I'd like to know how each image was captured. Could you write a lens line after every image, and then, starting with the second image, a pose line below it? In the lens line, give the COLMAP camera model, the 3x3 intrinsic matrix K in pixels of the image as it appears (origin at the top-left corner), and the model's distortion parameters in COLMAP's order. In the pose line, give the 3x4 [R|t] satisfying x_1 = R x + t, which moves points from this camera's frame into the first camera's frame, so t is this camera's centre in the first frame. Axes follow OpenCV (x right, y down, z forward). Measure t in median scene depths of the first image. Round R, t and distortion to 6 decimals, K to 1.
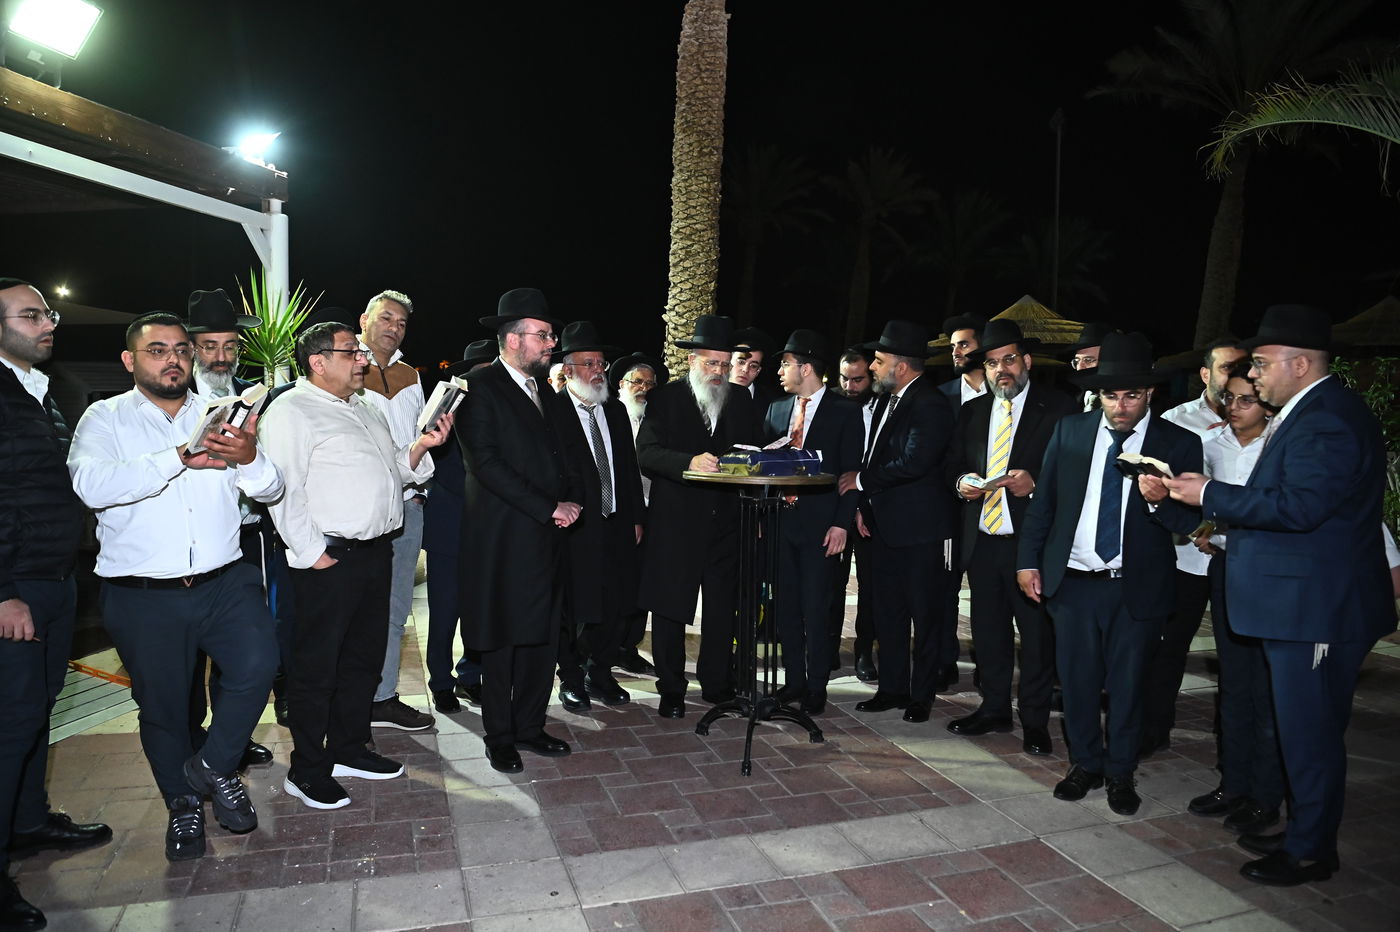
lens RADIAL K [[951.9, 0, 695.7], [0, 951.9, 466.3], [0, 0, 1]] dist [-0.077888, 0.018848]
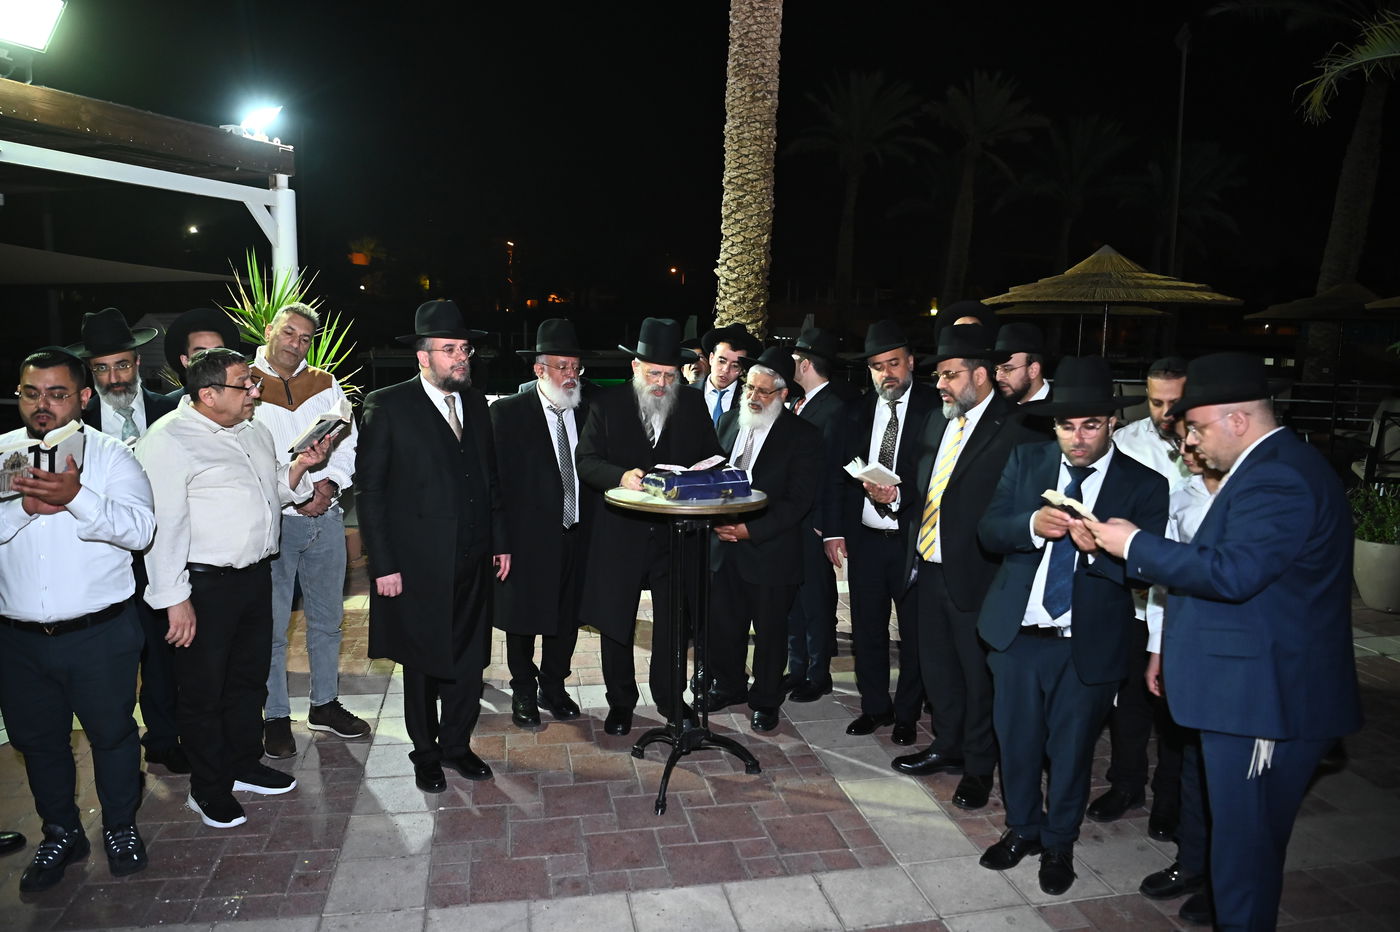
lens RADIAL K [[951.9, 0, 693.4], [0, 951.9, 468.4], [0, 0, 1]] dist [-0.077888, 0.018848]
pose [[0.992852, 0.016845, -0.118159, 0.128363], [-0.007950, 0.997125, 0.075356, -0.062015], [0.119089, -0.073878, 0.990131, 0.055110]]
